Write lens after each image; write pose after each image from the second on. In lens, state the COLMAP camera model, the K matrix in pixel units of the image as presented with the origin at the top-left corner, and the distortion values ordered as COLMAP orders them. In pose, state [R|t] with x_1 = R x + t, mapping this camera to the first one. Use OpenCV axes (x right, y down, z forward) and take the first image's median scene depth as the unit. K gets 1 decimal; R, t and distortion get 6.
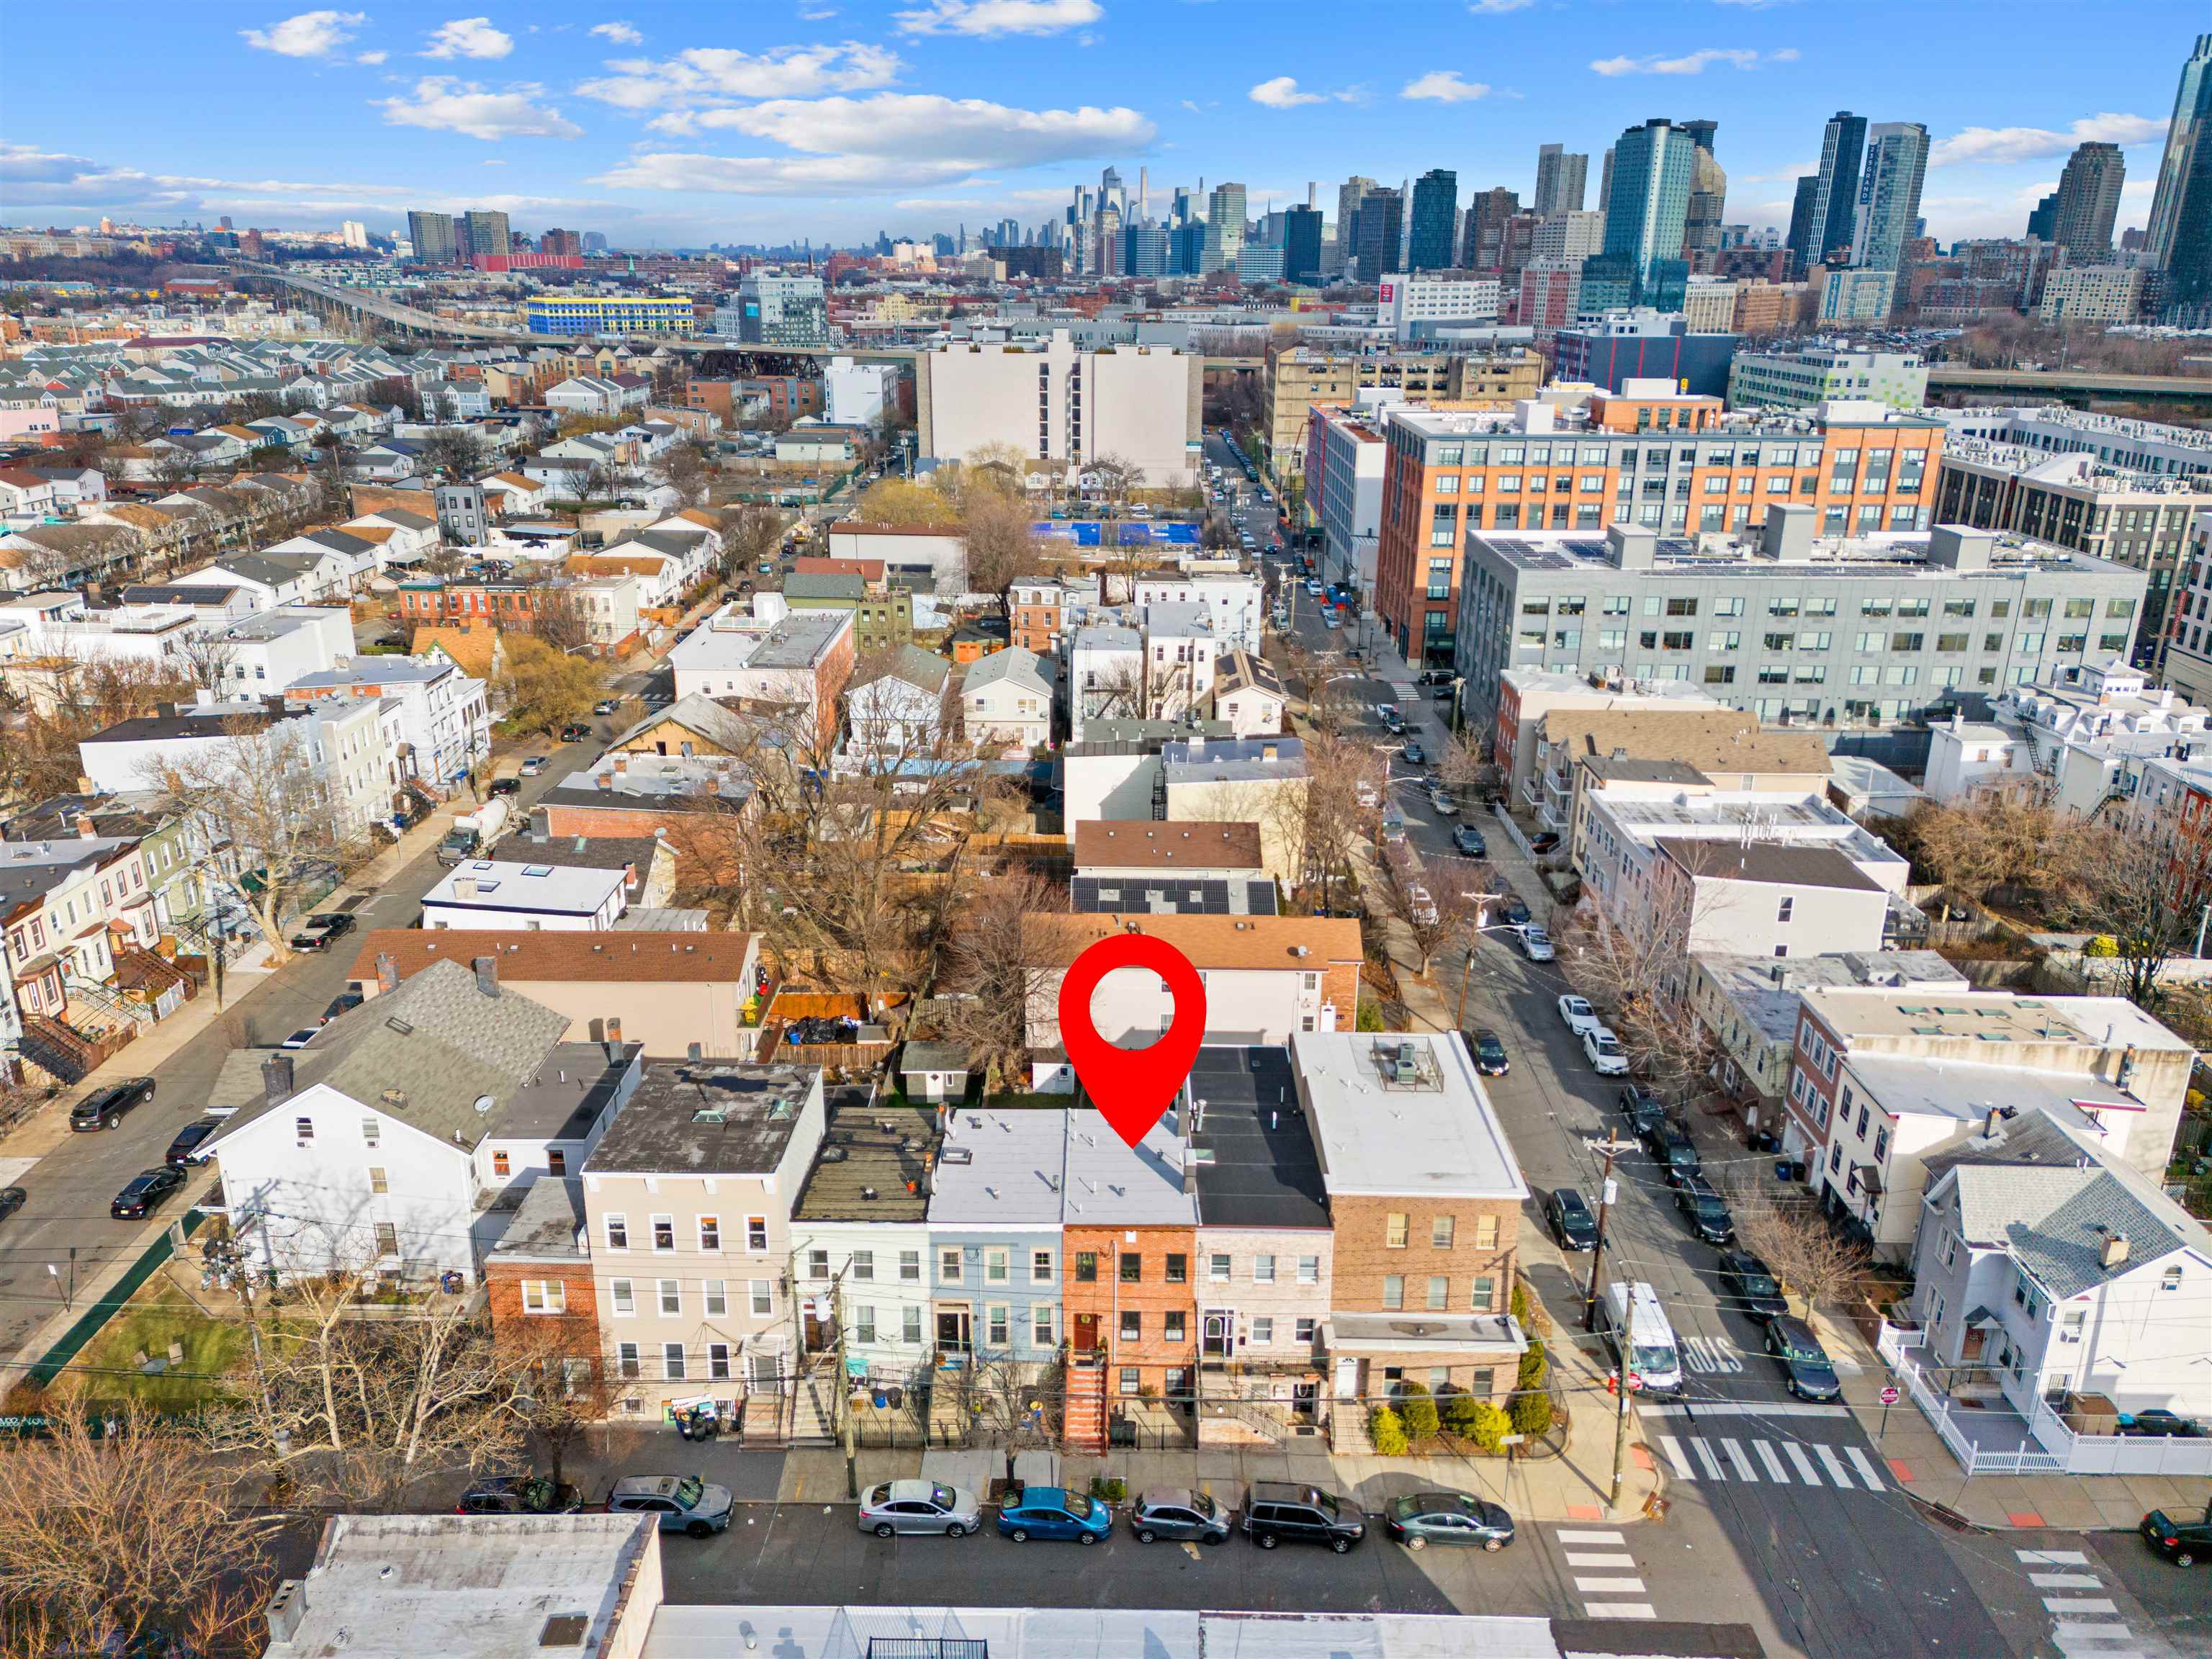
lens RADIAL K [[1594.0, 0, 1118.0], [0, 1594.0, 836.1], [0, 0, 1]] dist [0.087535, -0.087275]
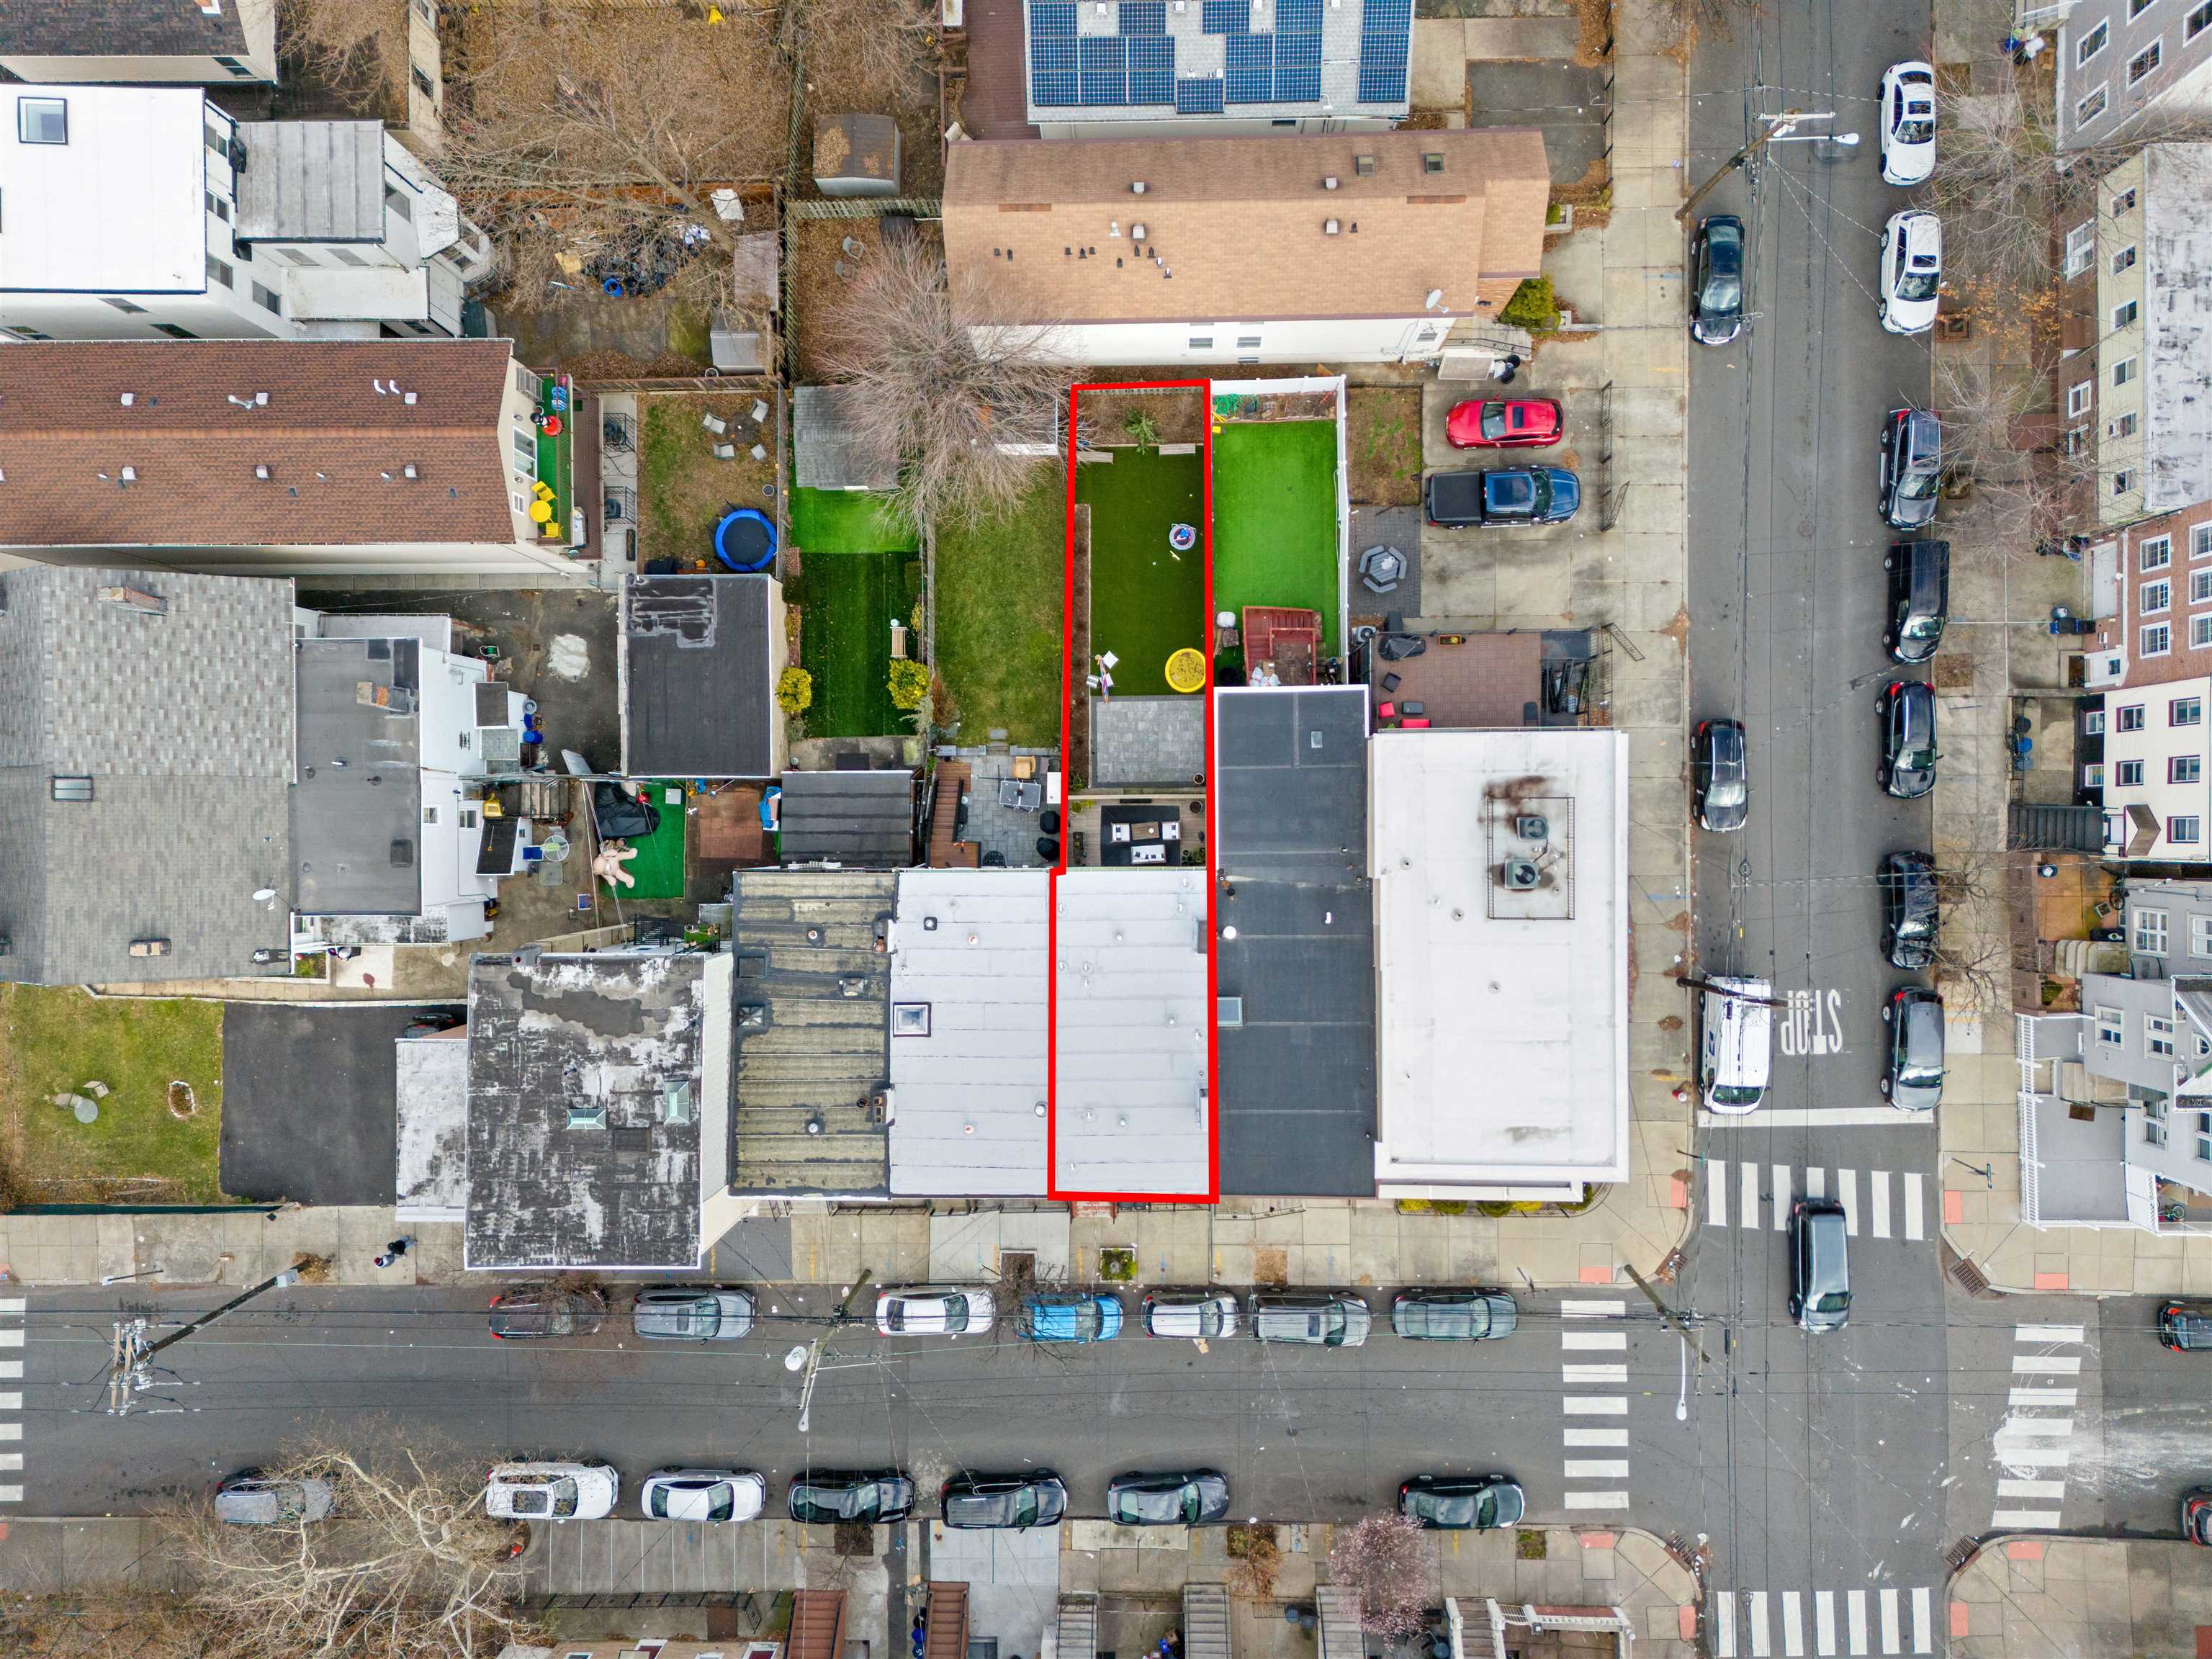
lens RADIAL K [[1594.0, 0, 1118.0], [0, 1594.0, 836.1], [0, 0, 1]] dist [0.087535, -0.087275]
pose [[0.998829, -0.001626, -0.048355, 0.017938], [0.046311, 0.321408, 0.945808, -0.267689], [0.014003, -0.946940, 0.321107, 0.398809]]
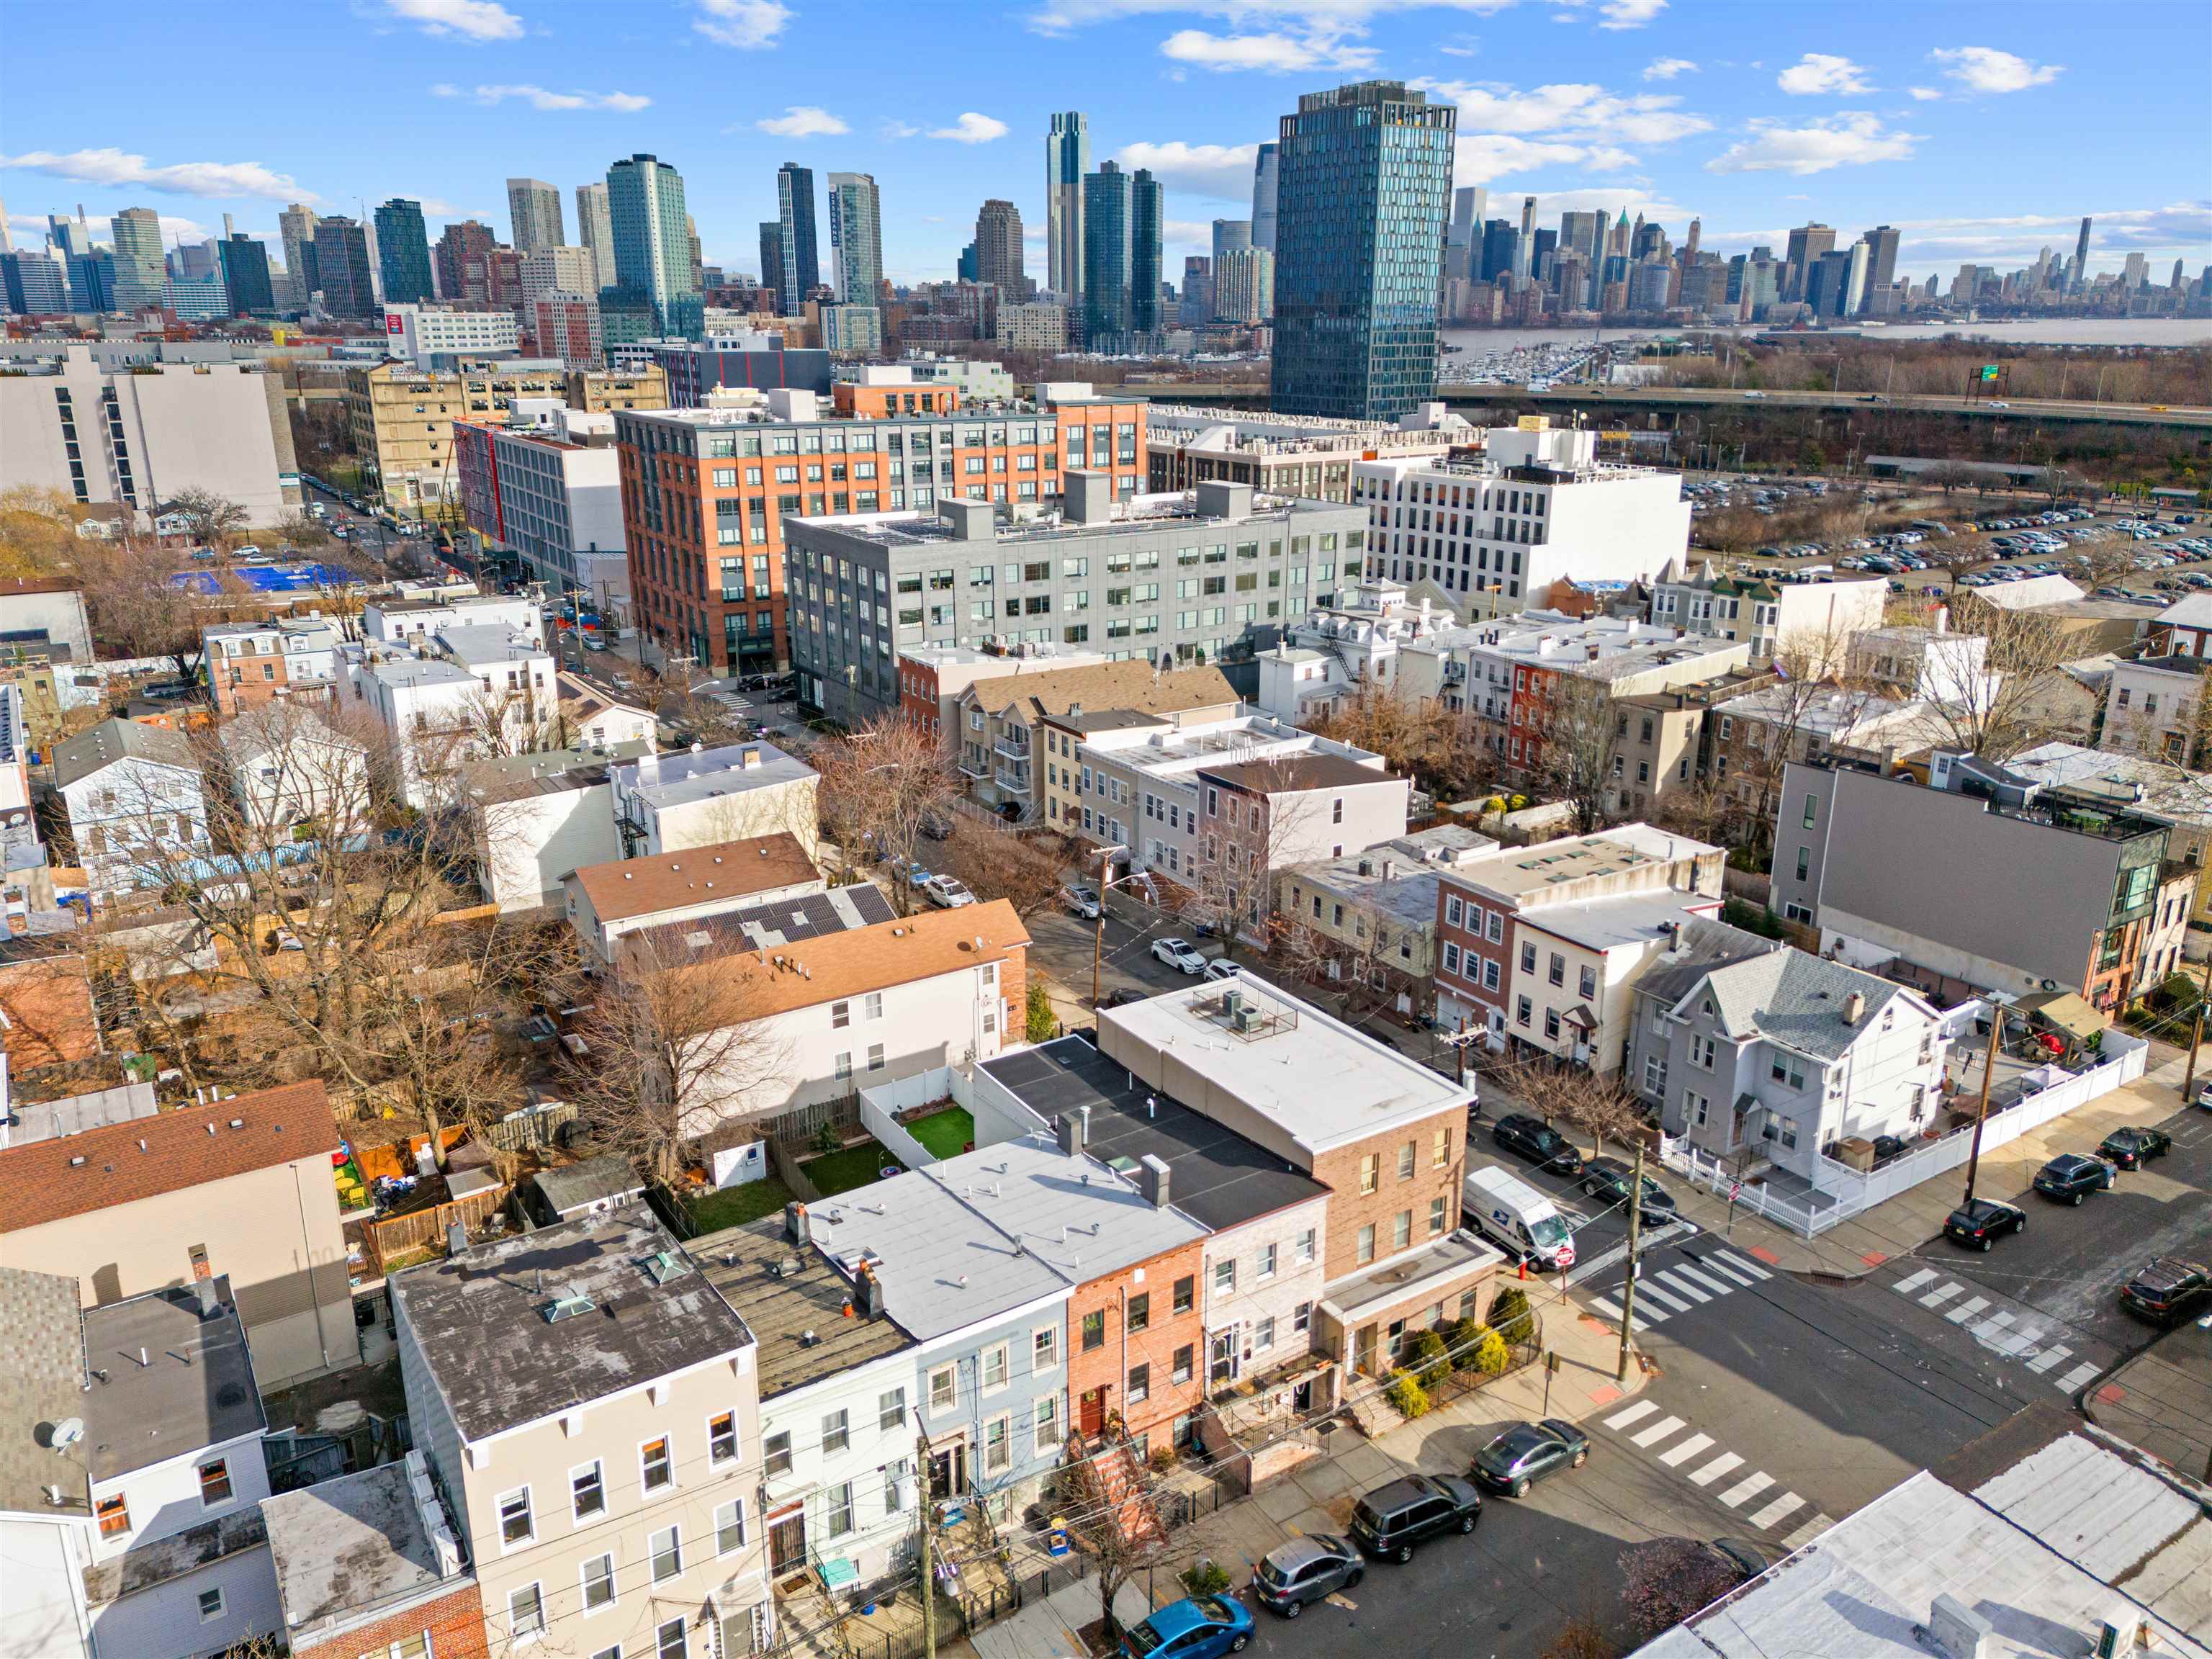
lens RADIAL K [[1594.0, 0, 1118.0], [0, 1594.0, 836.1], [0, 0, 1]] dist [0.087535, -0.087275]
pose [[0.835007, -0.179754, 0.520049, -0.171818], [0.191511, 0.980982, 0.031579, 0.000444], [-0.515835, 0.073226, 0.853552, 0.126841]]
